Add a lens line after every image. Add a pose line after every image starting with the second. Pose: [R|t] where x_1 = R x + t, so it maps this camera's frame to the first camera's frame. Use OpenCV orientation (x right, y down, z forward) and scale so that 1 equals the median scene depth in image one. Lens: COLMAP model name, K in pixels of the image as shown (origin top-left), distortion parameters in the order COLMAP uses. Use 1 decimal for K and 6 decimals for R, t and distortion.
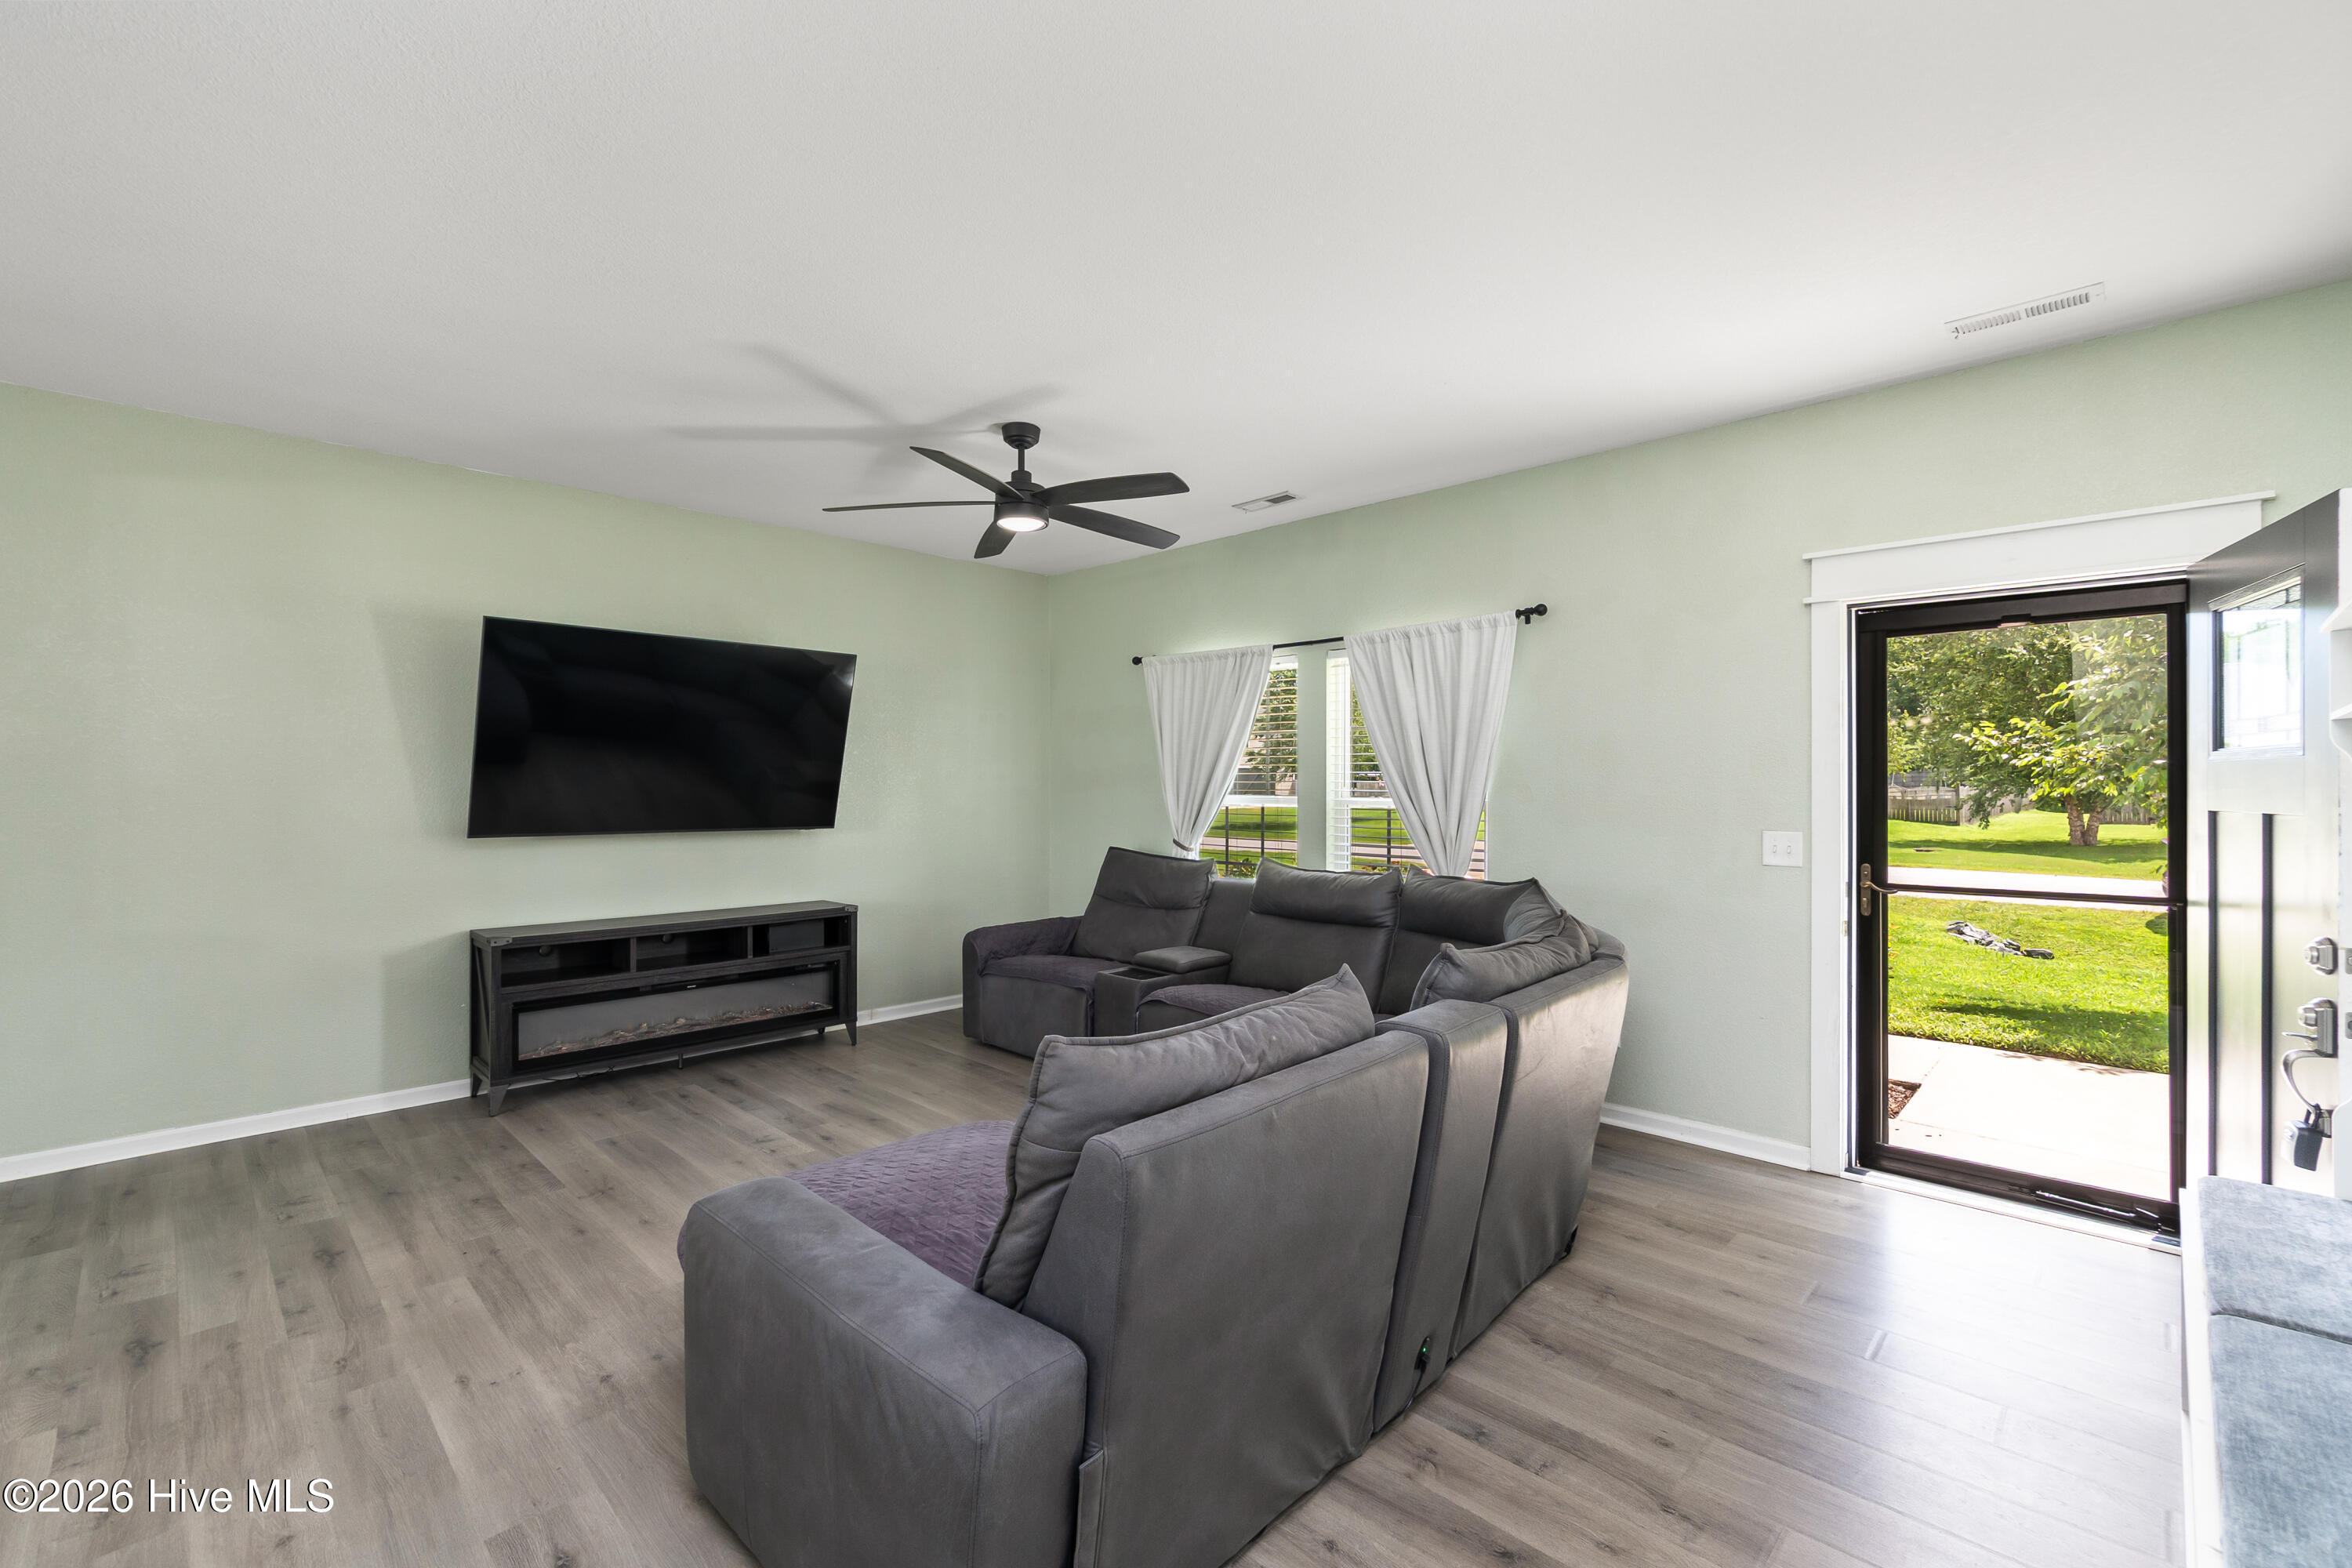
lens RADIAL K [[1011.9, 0, 1167.4], [0, 1011.9, 771.3], [0, 0, 1]] dist [-0.005746, 0.001987]
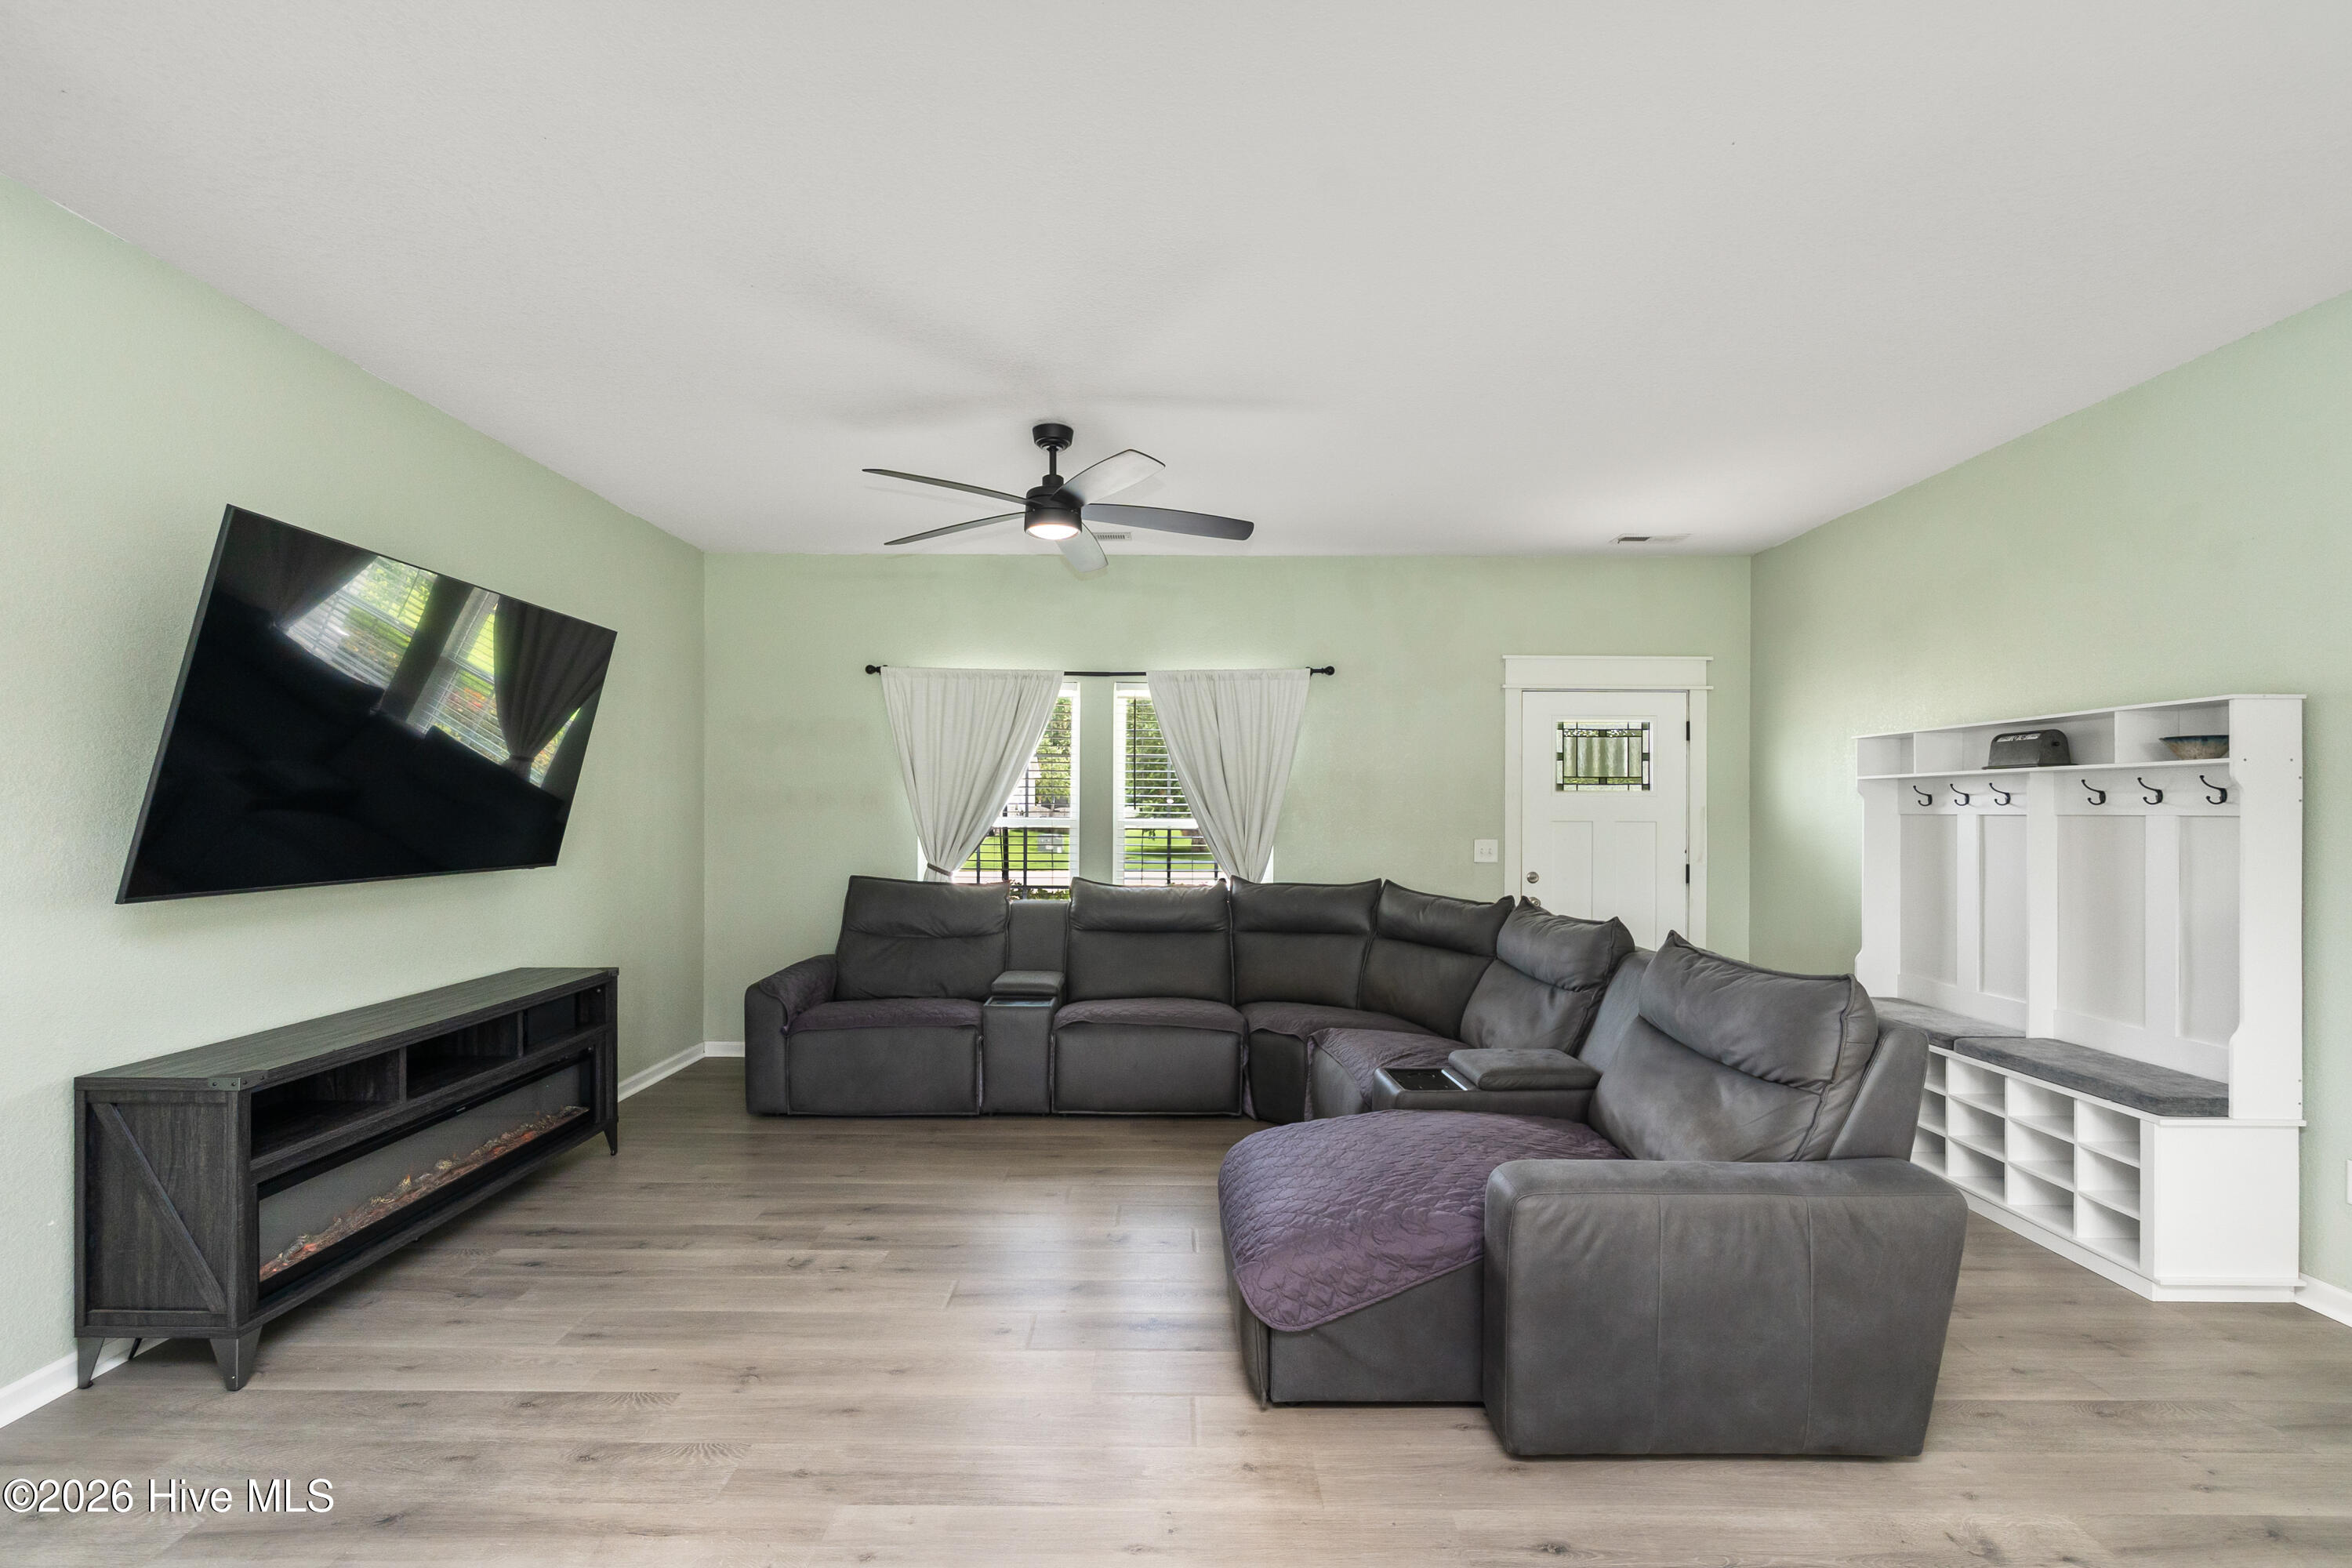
lens RADIAL K [[1011.9, 0, 1171.0], [0, 1011.9, 812.2], [0, 0, 1]] dist [-0.005746, 0.001987]
pose [[0.712492, 0.000295, 0.701681, -0.628747], [-0.013861, 0.999811, 0.013654, 0.002489], [-0.701544, -0.019454, 0.712361, 0.212813]]
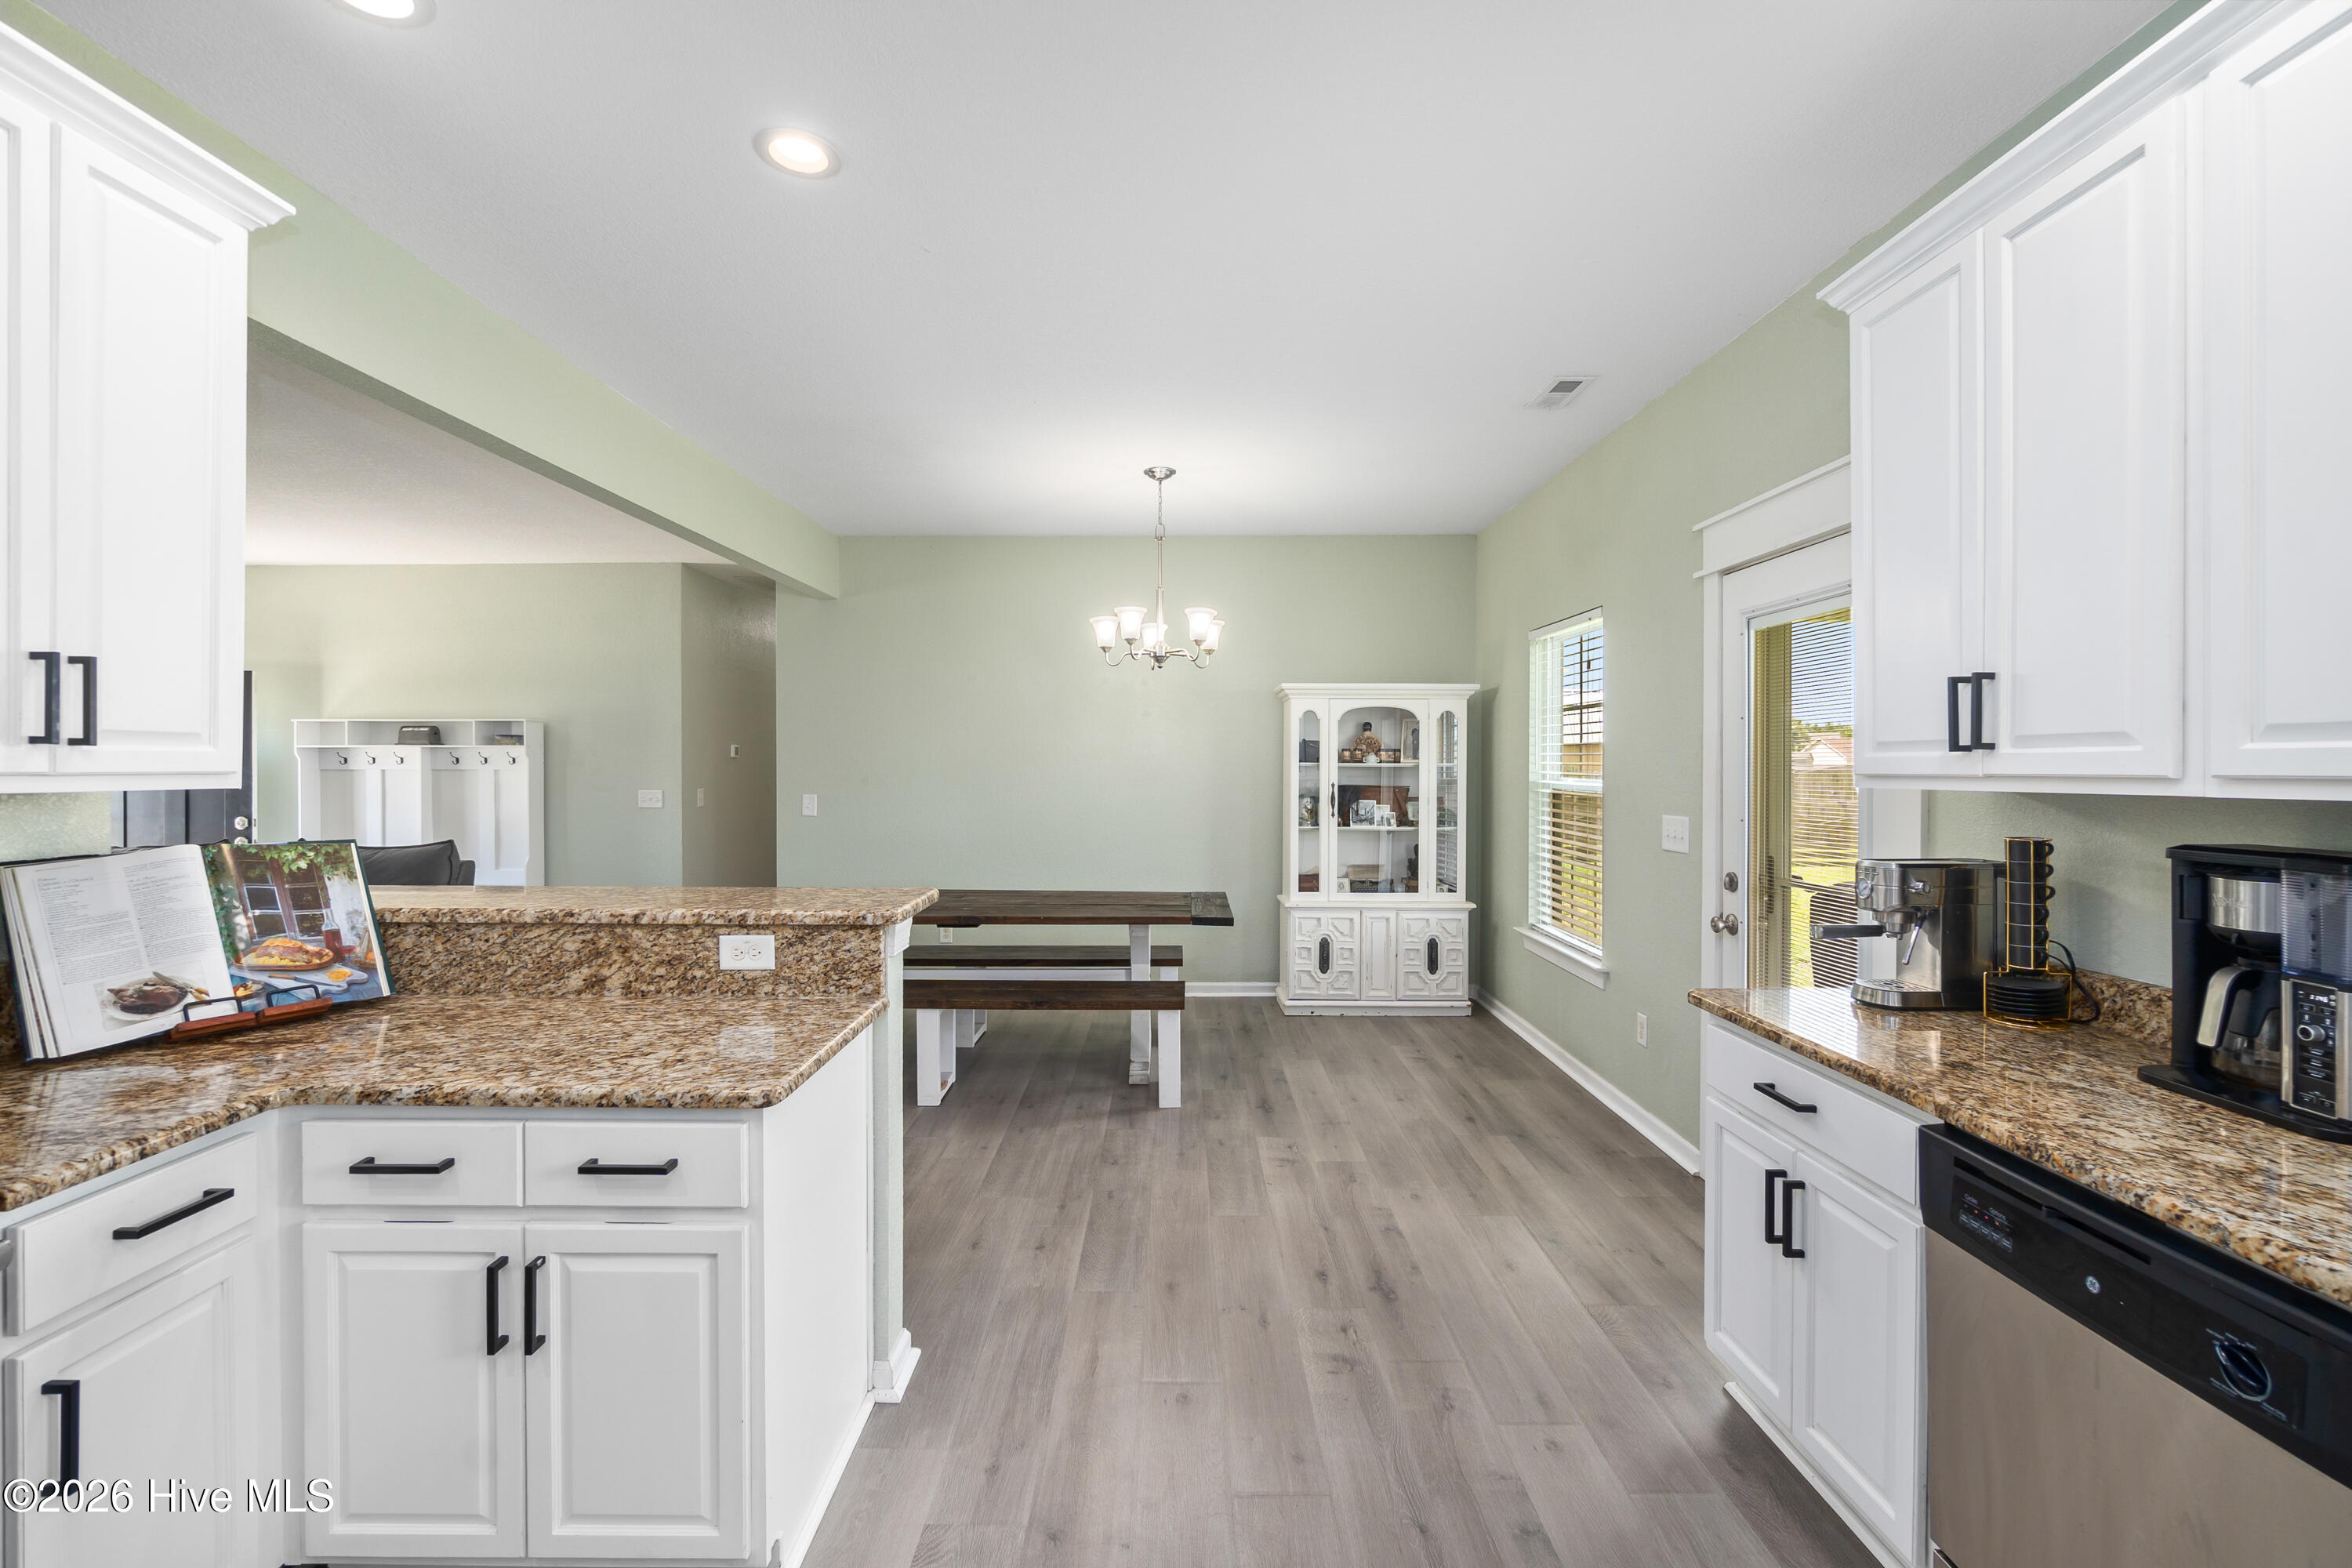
lens RADIAL K [[1011.9, 0, 1166.3], [0, 1011.9, 774.2], [0, 0, 1]] dist [-0.005746, 0.001987]
pose [[-0.690312, -0.010262, 0.723439, -1.443135], [-0.014066, 0.999901, 0.000761, -0.003780], [-0.723375, -0.009651, -0.690388, 0.541867]]
